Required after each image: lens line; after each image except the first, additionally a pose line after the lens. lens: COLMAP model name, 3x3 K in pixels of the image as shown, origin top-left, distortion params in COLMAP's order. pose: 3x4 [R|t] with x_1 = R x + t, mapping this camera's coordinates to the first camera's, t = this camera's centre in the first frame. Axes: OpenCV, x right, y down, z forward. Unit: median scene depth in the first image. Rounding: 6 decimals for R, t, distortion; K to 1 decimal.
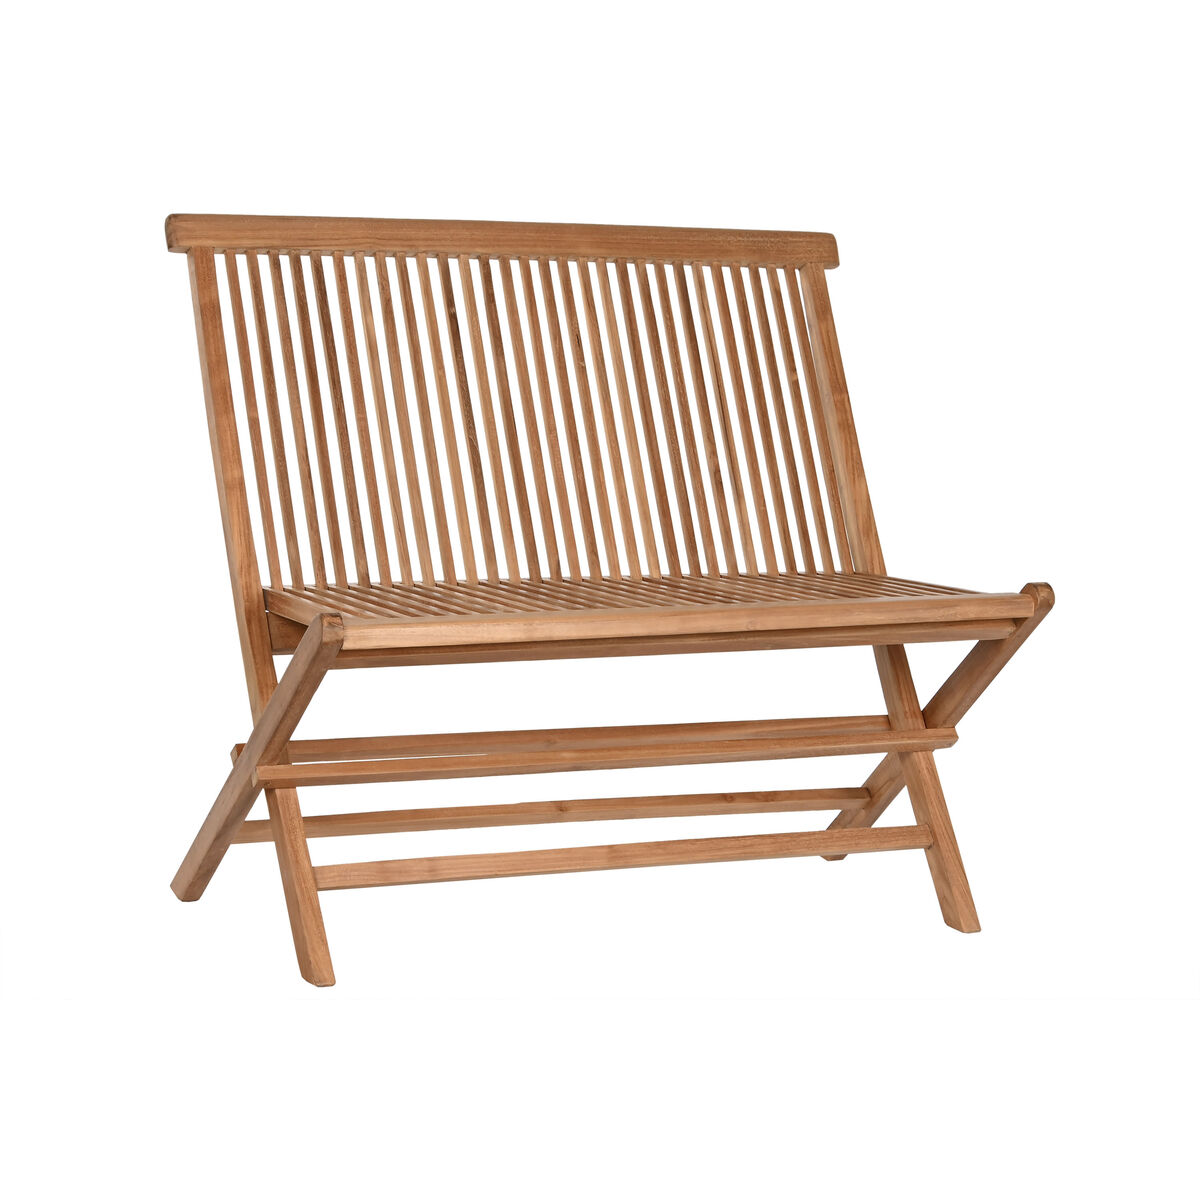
lens RADIAL K [[4187.0, 0, 600.1], [0, 4187.0, 601.4], [0, 0, 1]] dist [0.048426, 0.000000]
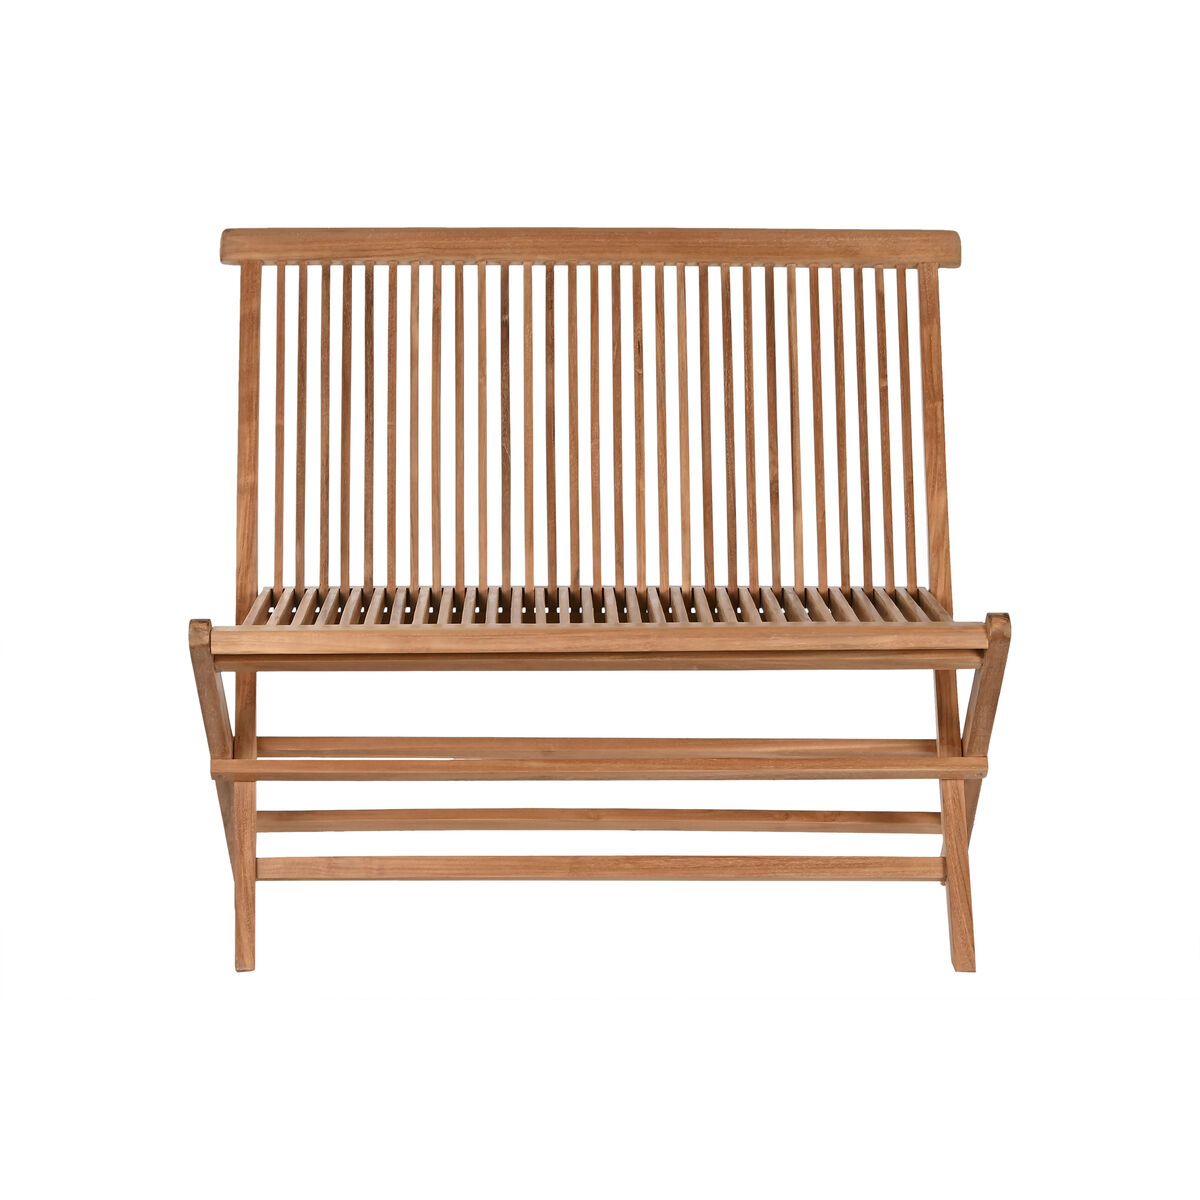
lens RADIAL K [[5510.2, 0, 600.0], [0, 5510.2, 599.6], [0, 0, 1]] dist [0.191812, 0.000000]
pose [[0.820016, 0.041878, -0.570806, 0.754113], [-0.021884, 0.998884, 0.041845, -0.058390], [0.571921, -0.021822, 0.820018, -0.080887]]
